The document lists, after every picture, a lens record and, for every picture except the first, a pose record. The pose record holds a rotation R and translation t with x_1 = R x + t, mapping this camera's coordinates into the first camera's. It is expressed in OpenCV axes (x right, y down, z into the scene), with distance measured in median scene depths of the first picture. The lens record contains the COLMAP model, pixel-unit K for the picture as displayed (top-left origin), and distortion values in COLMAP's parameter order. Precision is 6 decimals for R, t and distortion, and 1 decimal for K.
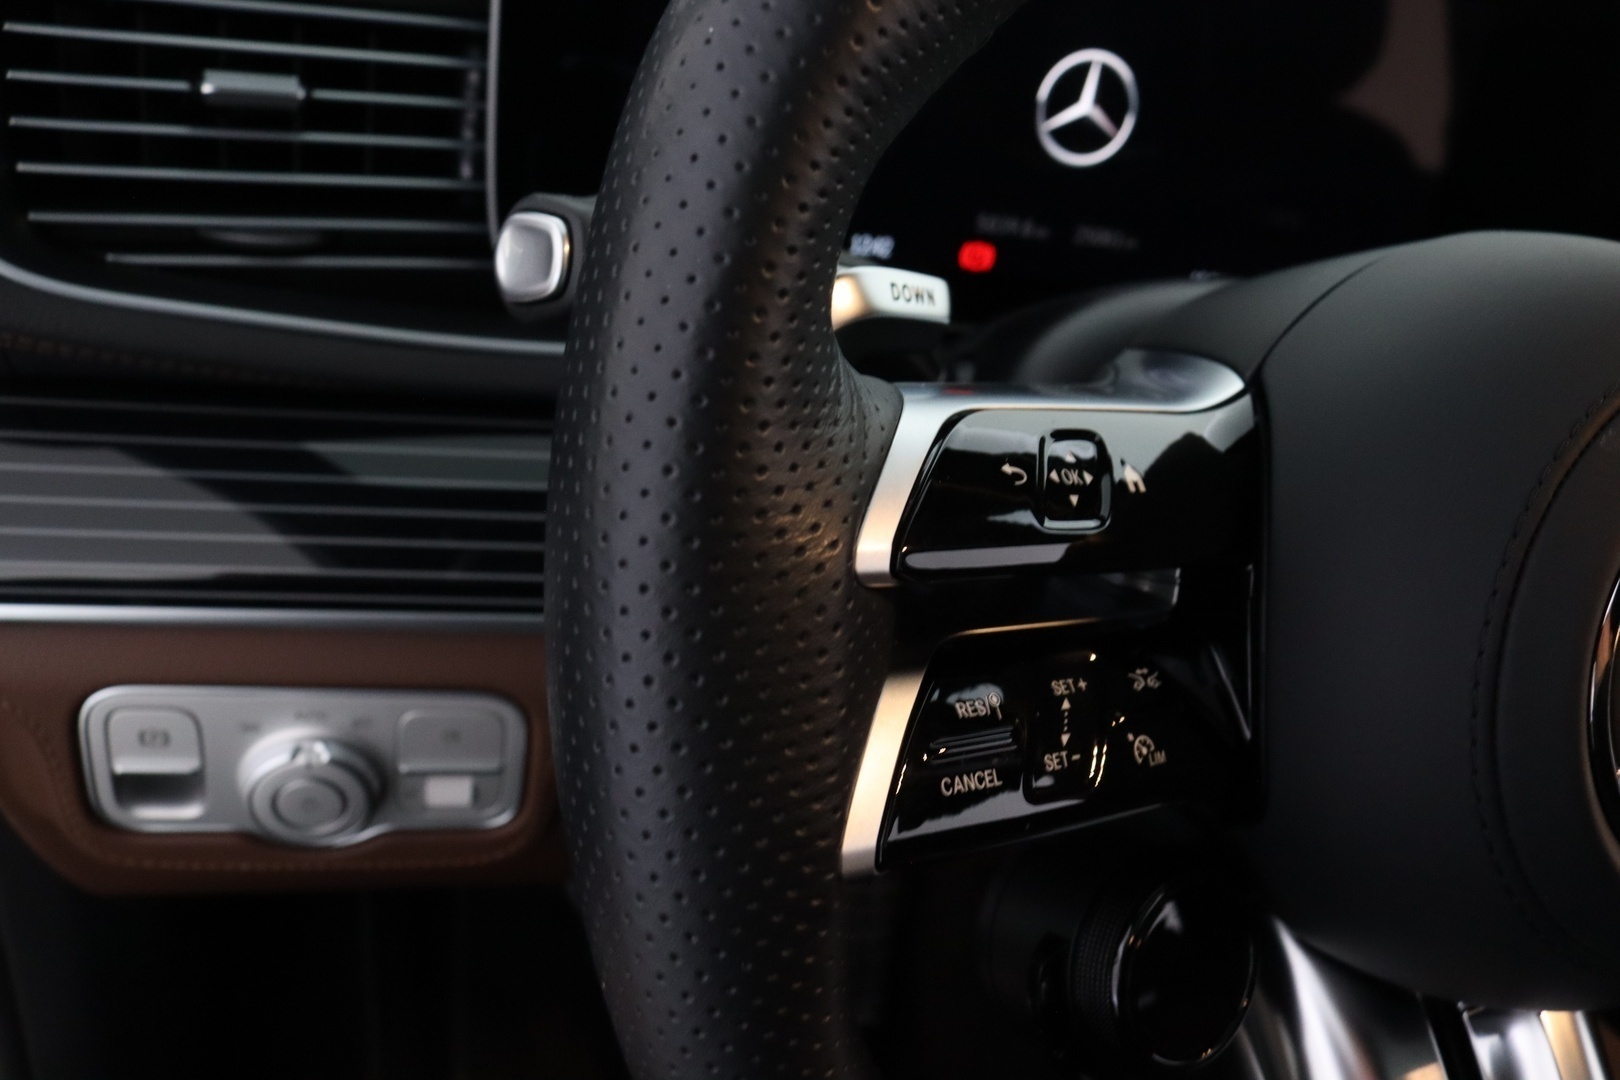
lens RADIAL K [[1369.2, 0, 789.5], [0, 1369.2, 538.2], [0, 0, 1]] dist [-0.118600, -0.003791]
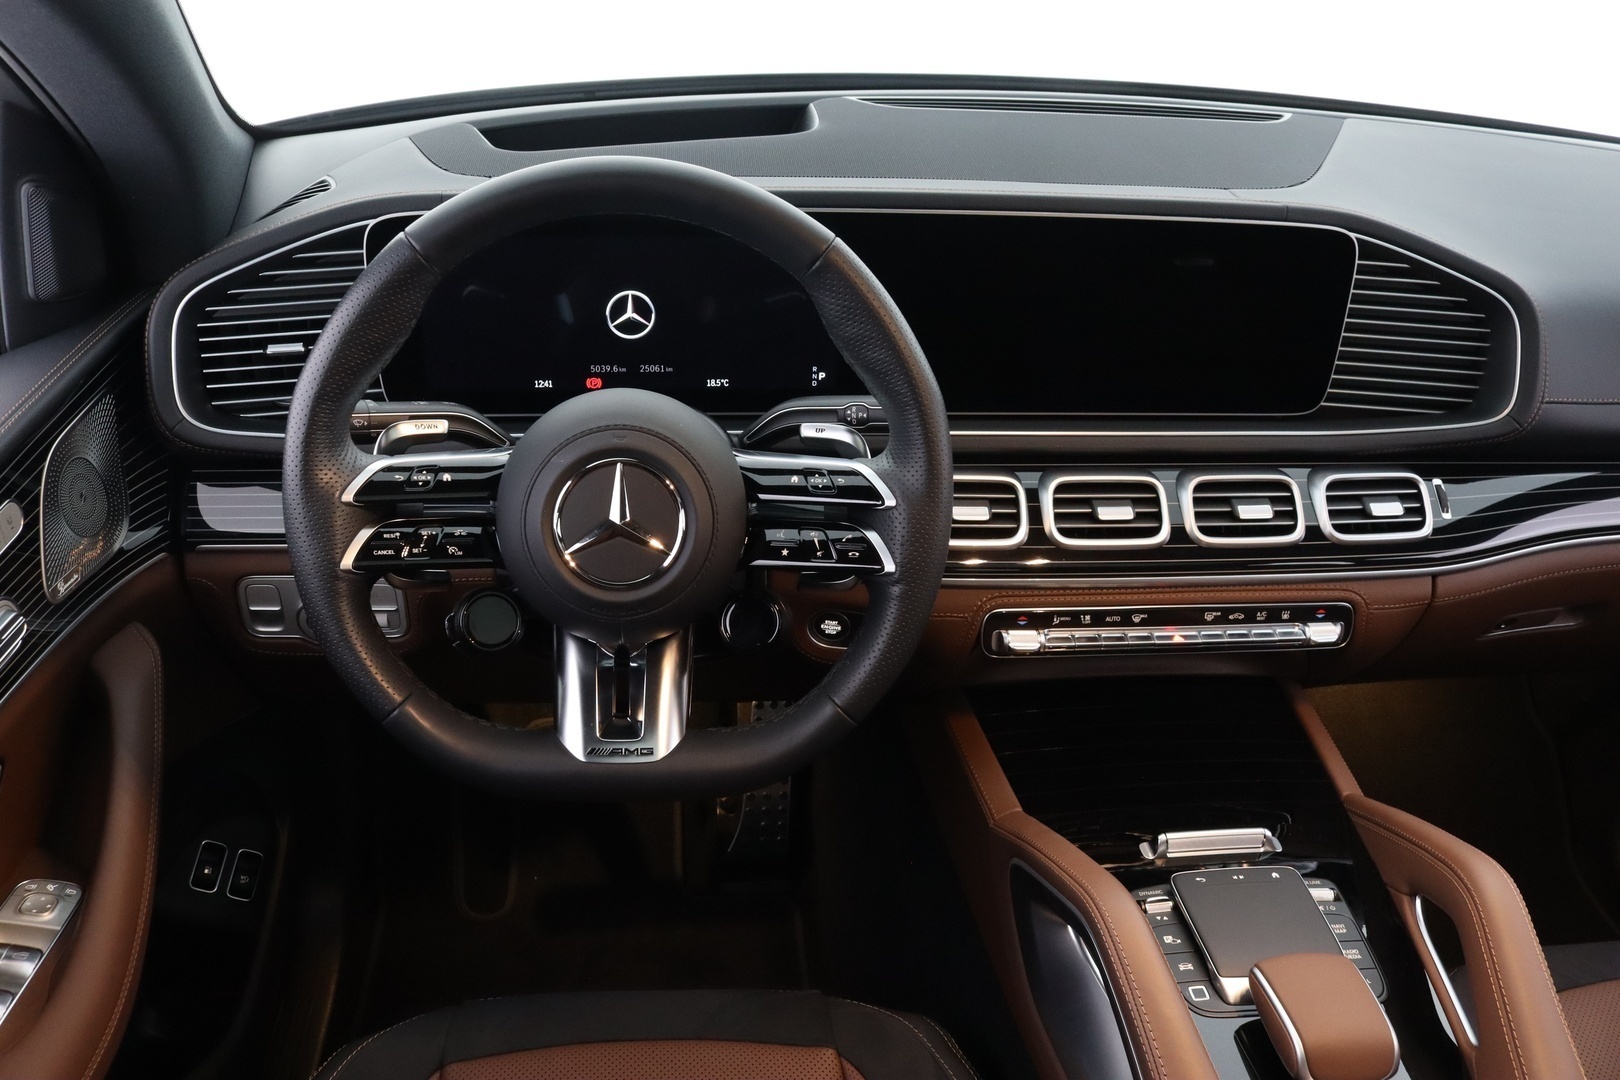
lens RADIAL K [[1369.2, 0, 789.5], [0, 1369.2, 538.2], [0, 0, 1]] dist [-0.118600, -0.003791]
pose [[0.970162, -0.044566, -0.238328, 1.136556], [0.037923, 0.998756, -0.032386, 0.158098], [0.239475, 0.022381, 0.970645, -1.297708]]
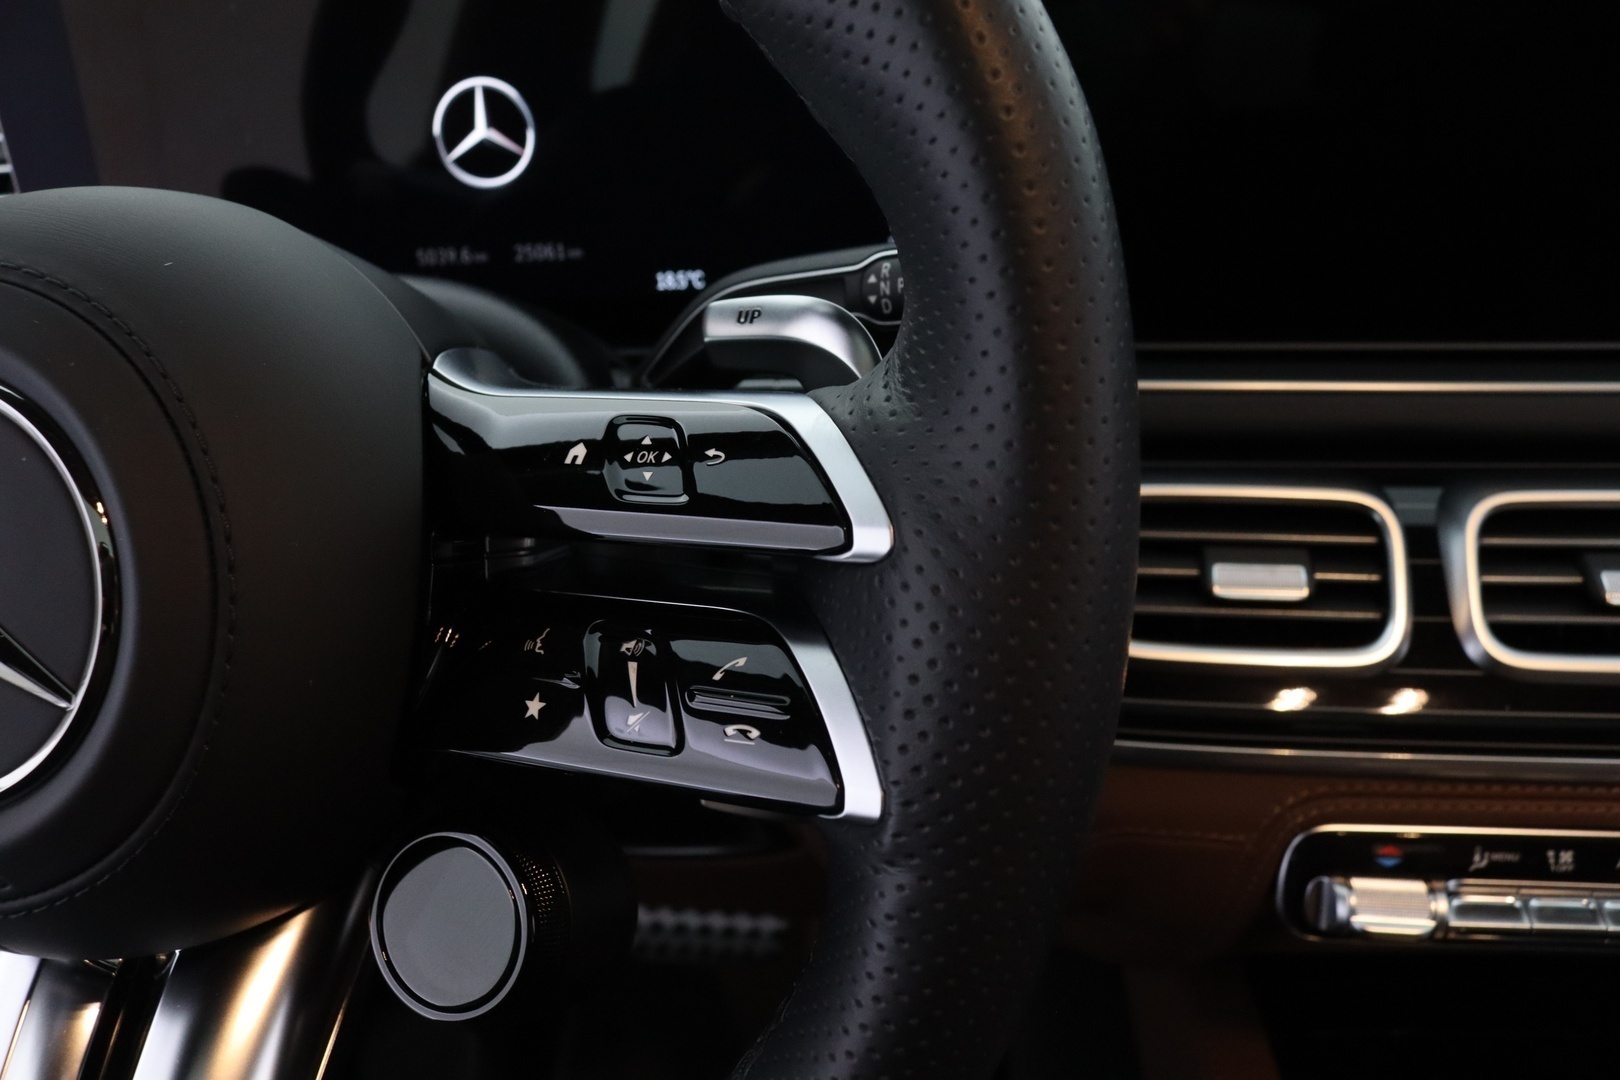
lens RADIAL K [[1326.9, 0, 769.6], [0, 1326.9, 567.6], [0, 0, 1]] dist [-0.154936, 0.134706]
pose [[0.876175, -0.027945, -0.481183, 1.001896], [0.002084, 0.998528, -0.054194, 0.081344], [0.481989, 0.046481, 0.874943, 0.271493]]
